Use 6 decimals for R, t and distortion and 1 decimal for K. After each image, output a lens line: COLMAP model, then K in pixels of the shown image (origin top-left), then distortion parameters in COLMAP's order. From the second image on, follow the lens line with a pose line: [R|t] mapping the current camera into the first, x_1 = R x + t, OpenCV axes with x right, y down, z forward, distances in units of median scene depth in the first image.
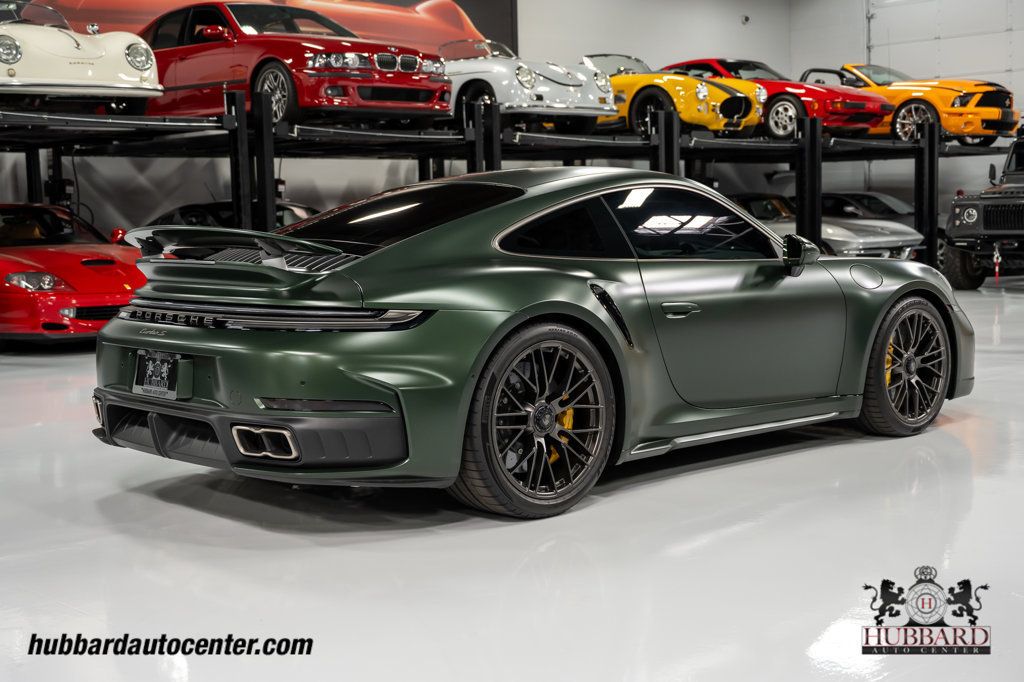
lens RADIAL K [[1410.8, 0, 510.3], [0, 1410.8, 341.1], [0, 0, 1]] dist [-0.010186, 0.000000]
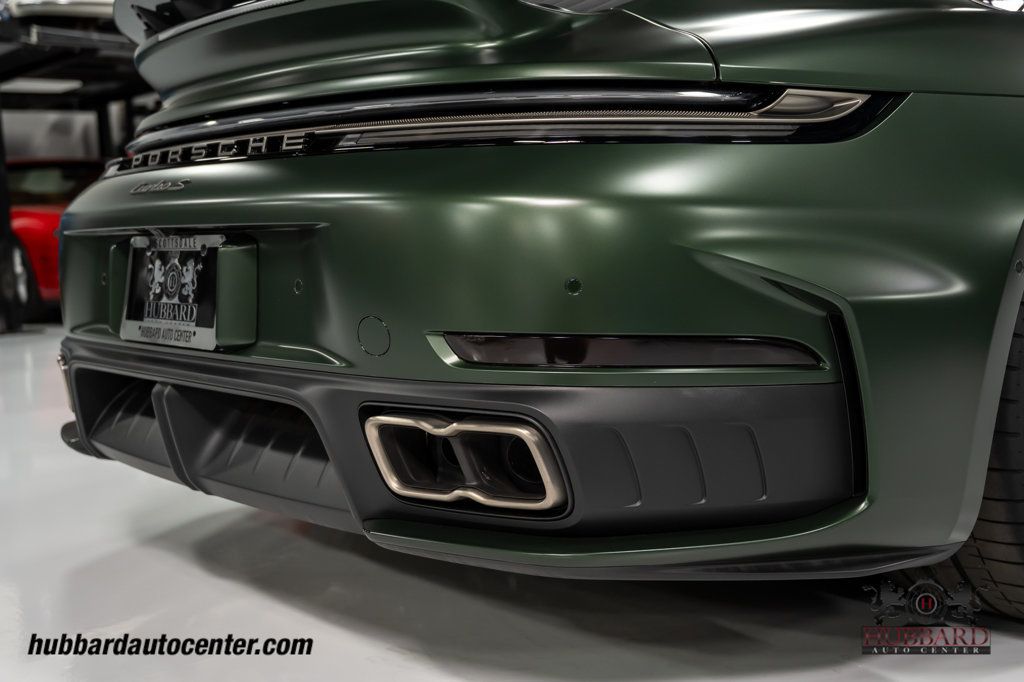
lens RADIAL K [[1215.9, 0, 509.7], [0, 1215.9, 339.5], [0, 0, 1]] dist [0.008234, 0.000000]
pose [[0.999076, -0.020294, -0.037873, -0.100907], [0.020753, 0.999715, 0.011766, 0.025820], [0.037623, -0.012541, 0.999213, 0.471173]]
